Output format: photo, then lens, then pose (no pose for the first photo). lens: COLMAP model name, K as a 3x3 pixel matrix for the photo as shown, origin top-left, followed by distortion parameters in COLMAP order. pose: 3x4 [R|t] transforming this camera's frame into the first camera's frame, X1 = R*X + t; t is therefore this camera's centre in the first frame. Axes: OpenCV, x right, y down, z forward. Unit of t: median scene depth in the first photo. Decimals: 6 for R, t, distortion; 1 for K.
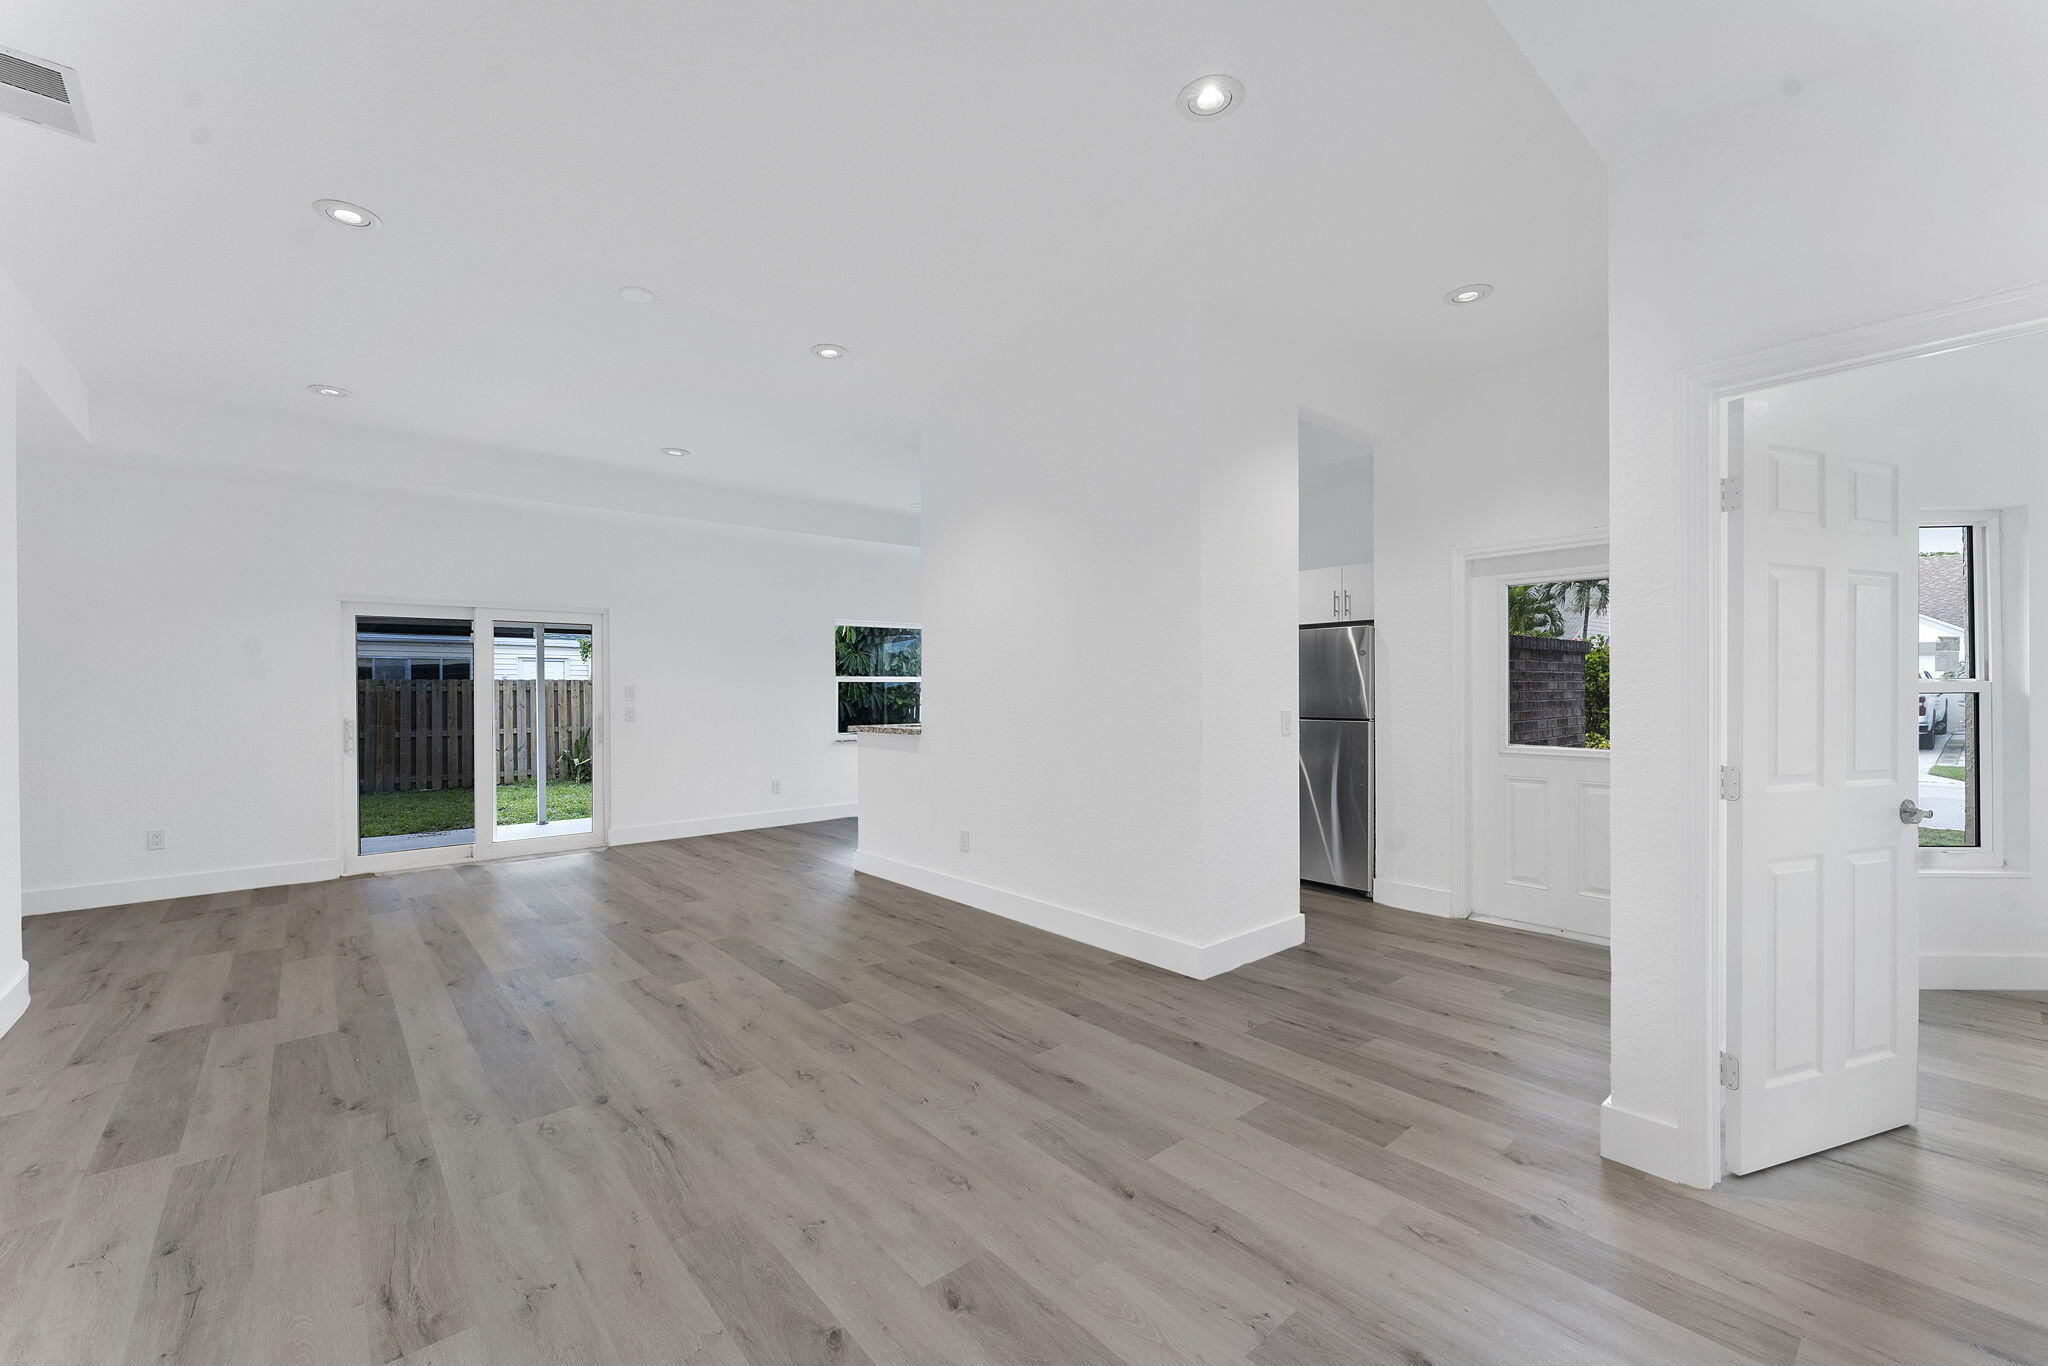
lens RADIAL K [[835.1, 0, 1021.0], [0, 835.1, 690.5], [0, 0, 1]] dist [0.000911, 0.000334]
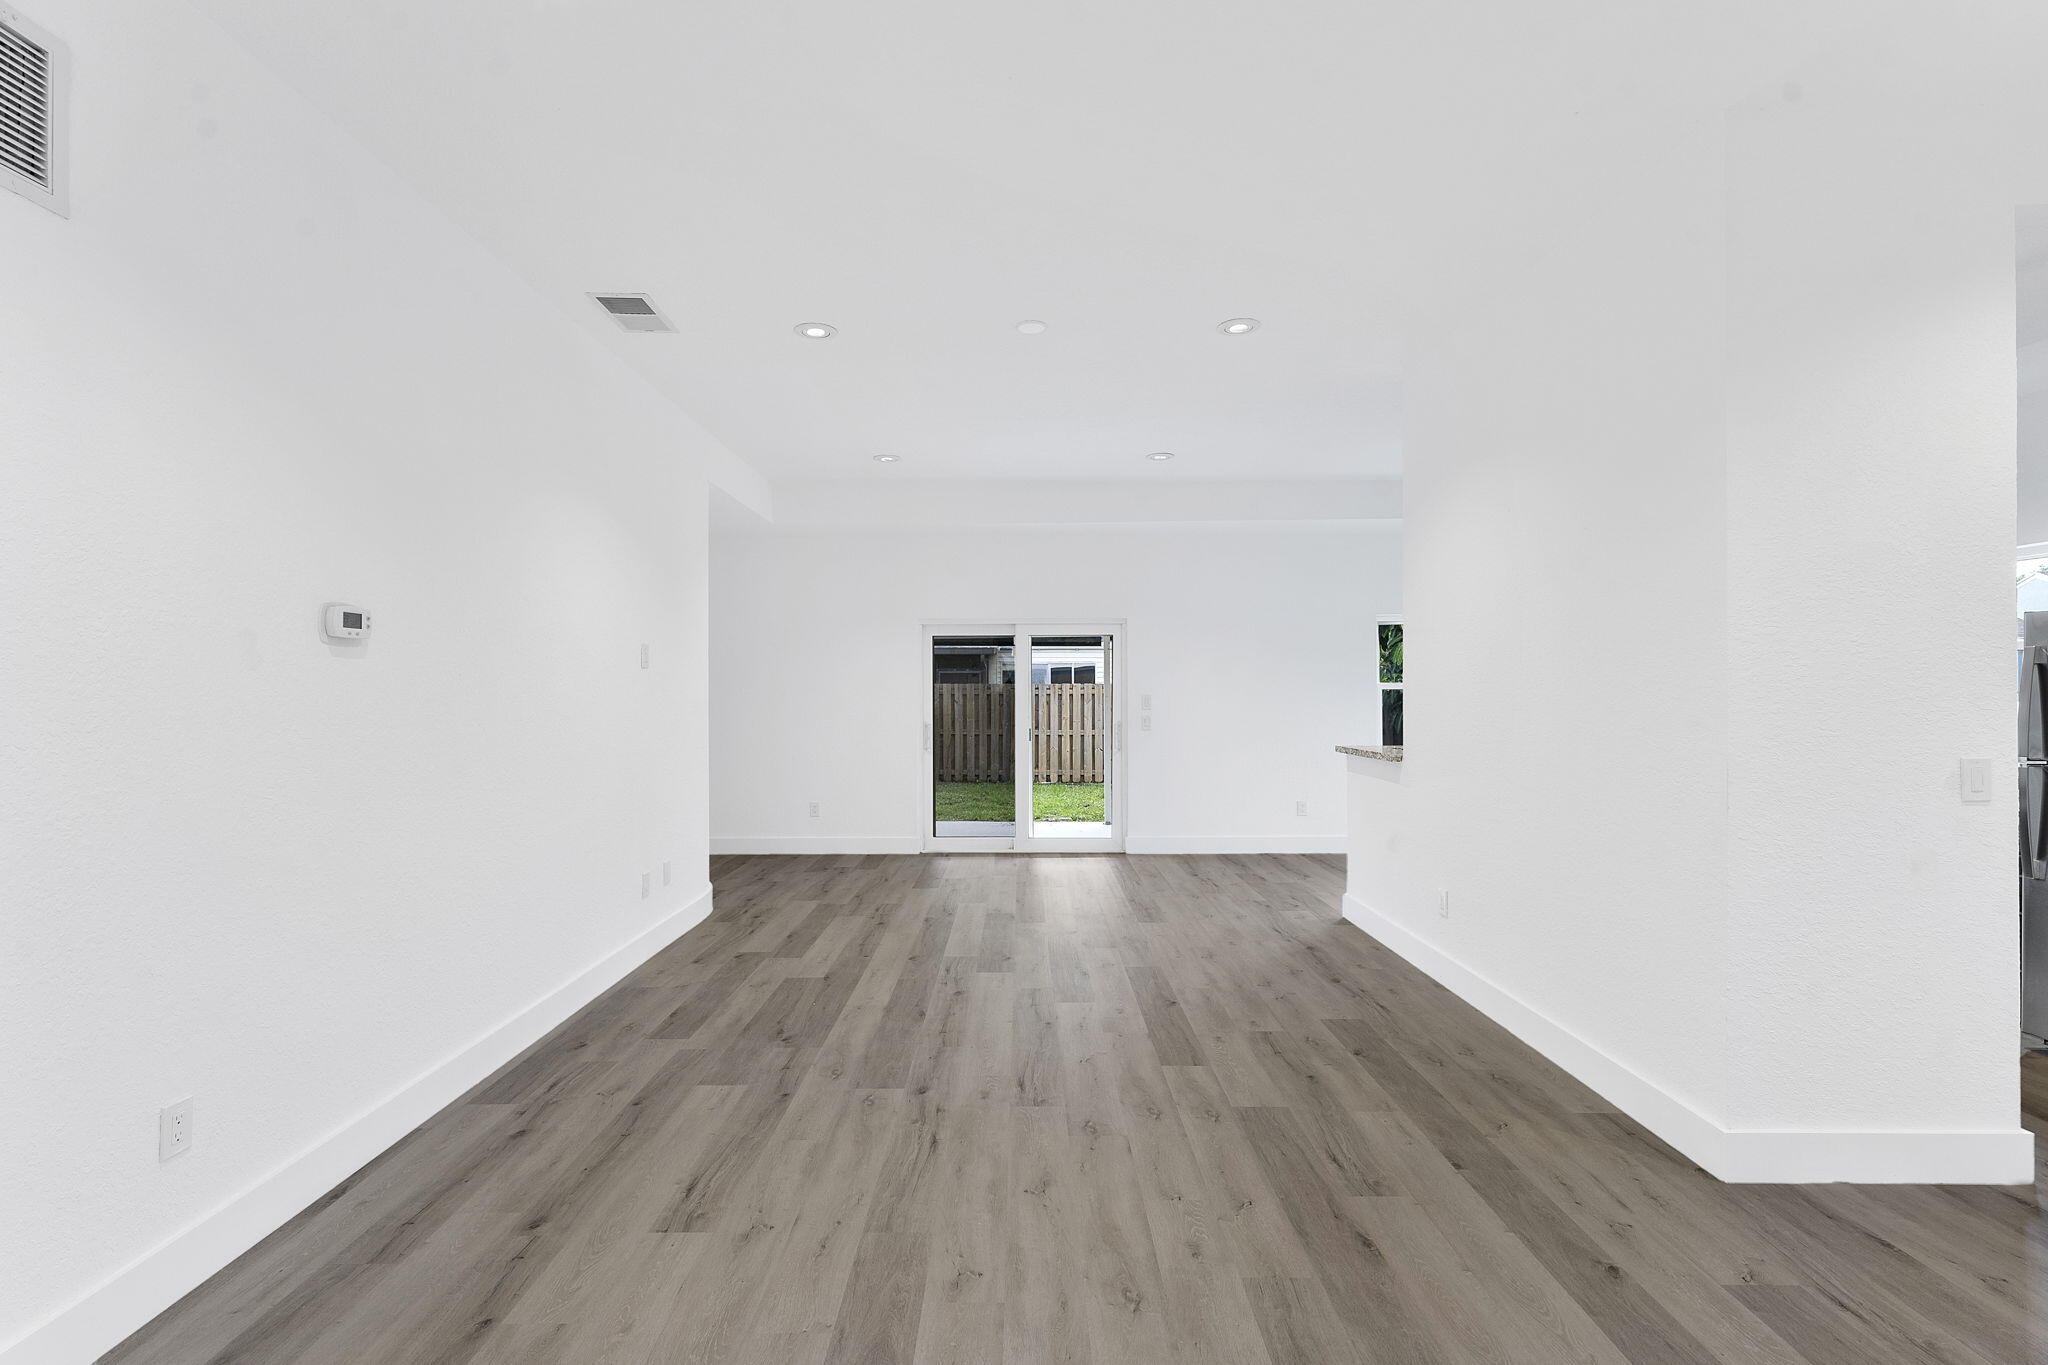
lens RADIAL K [[934.1, 0, 1004.6], [0, 934.1, 680.9], [0, 0, 1]] dist [0.000728, -0.001034]
pose [[0.747943, -0.003907, -0.663752, 0.308254], [-0.001598, 0.999969, -0.007687, -0.027626], [0.663761, 0.006810, 0.747913, 0.122845]]
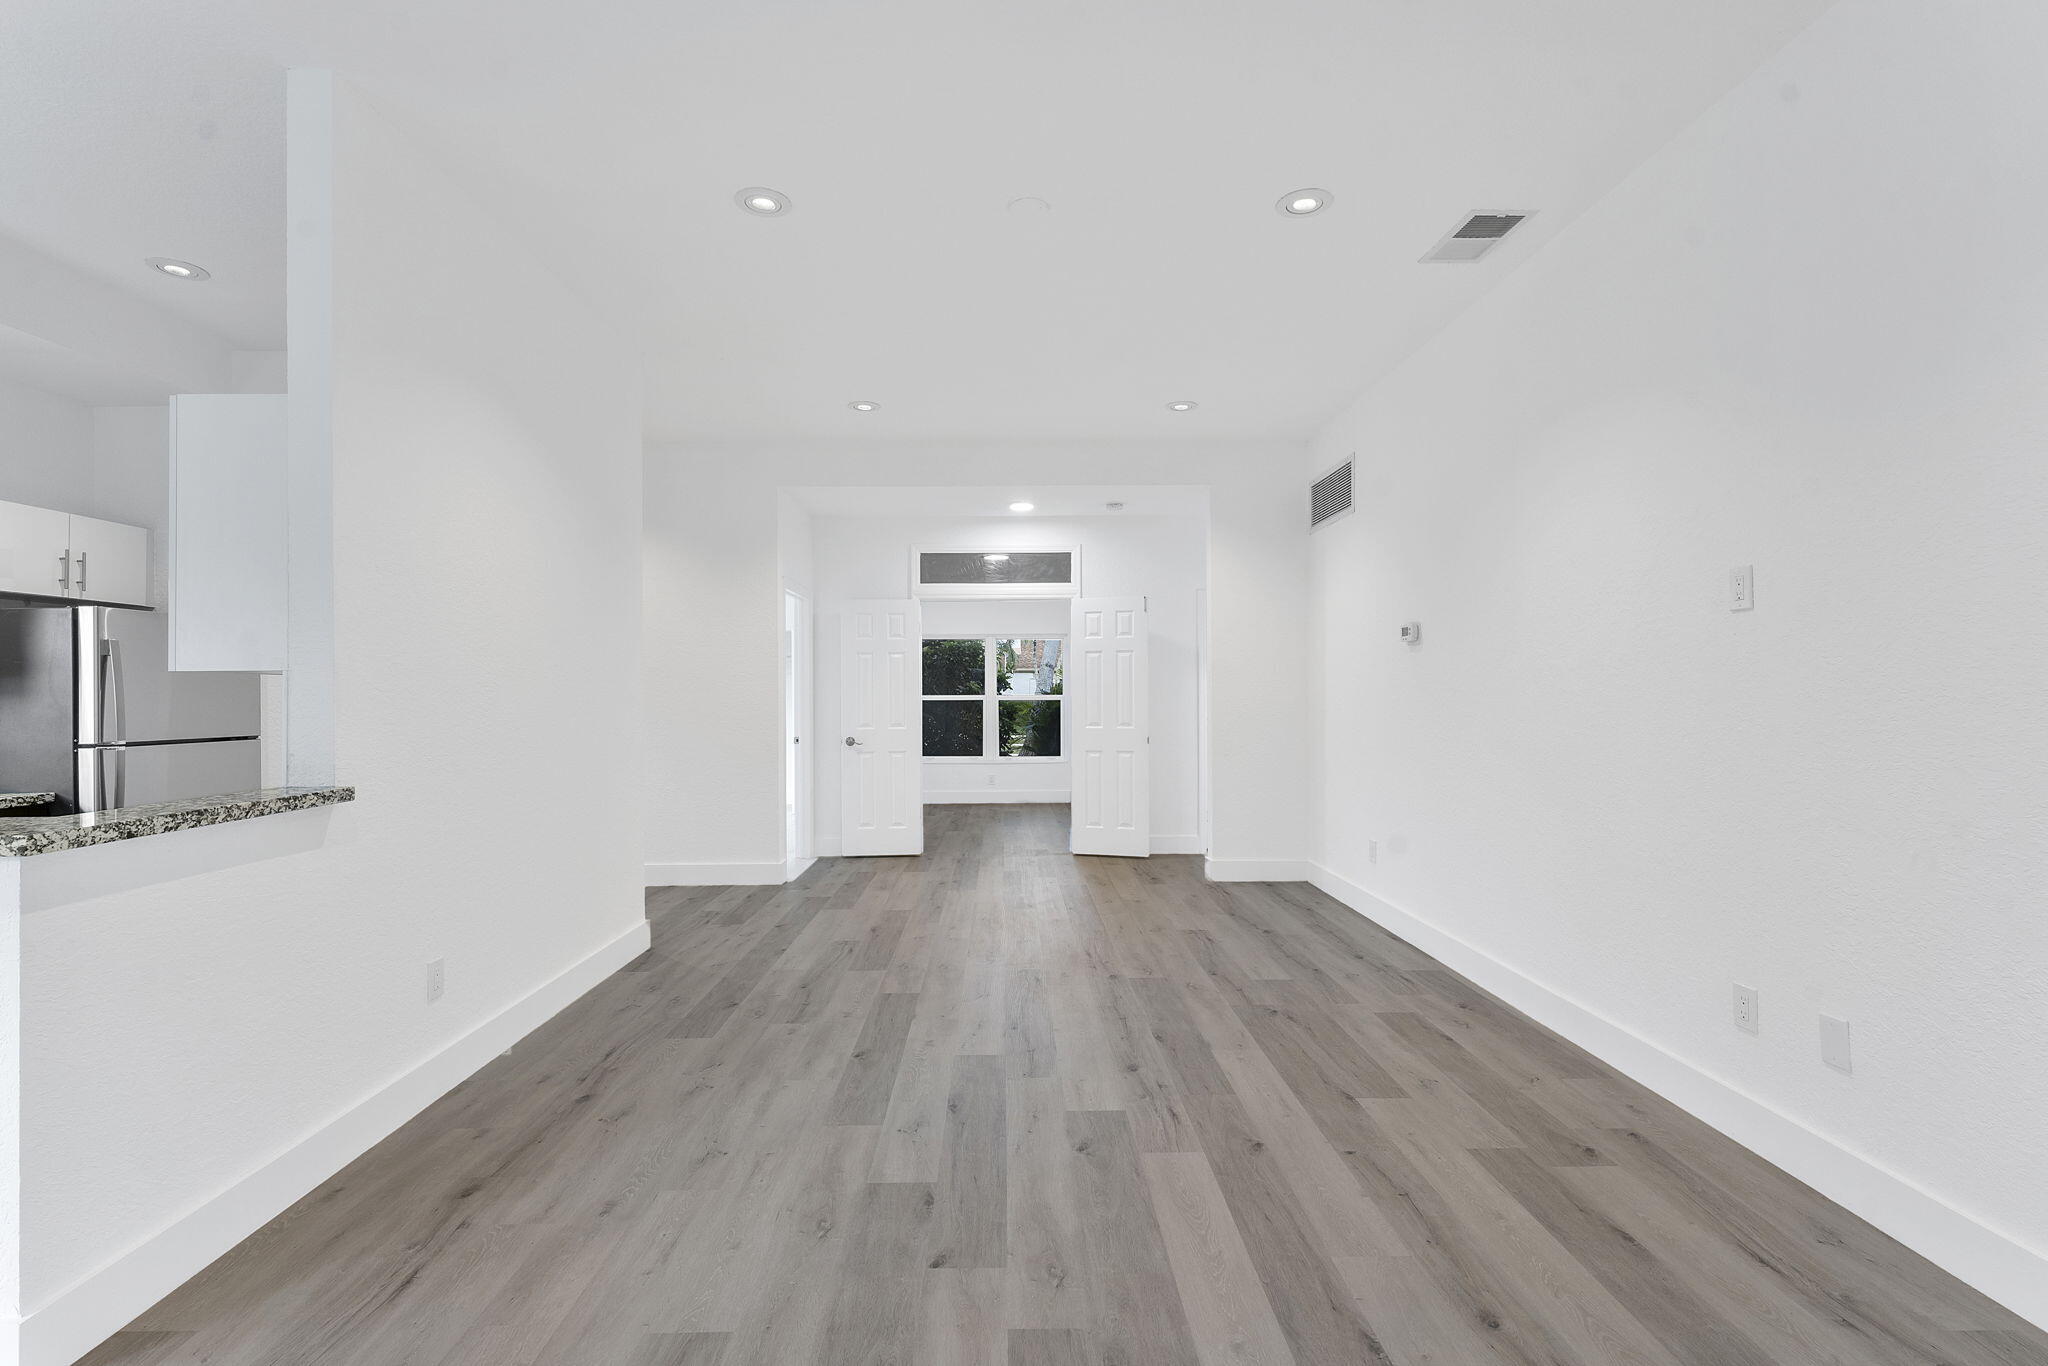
lens RADIAL K [[934.1, 0, 1017.2], [0, 934.1, 687.0], [0, 0, 1]] dist [0.000728, -0.001034]
pose [[-0.769358, 0.015905, 0.638620, -1.107733], [0.012088, 0.999873, -0.010339, 0.007674], [-0.638704, -0.000235, -0.769453, 1.842394]]
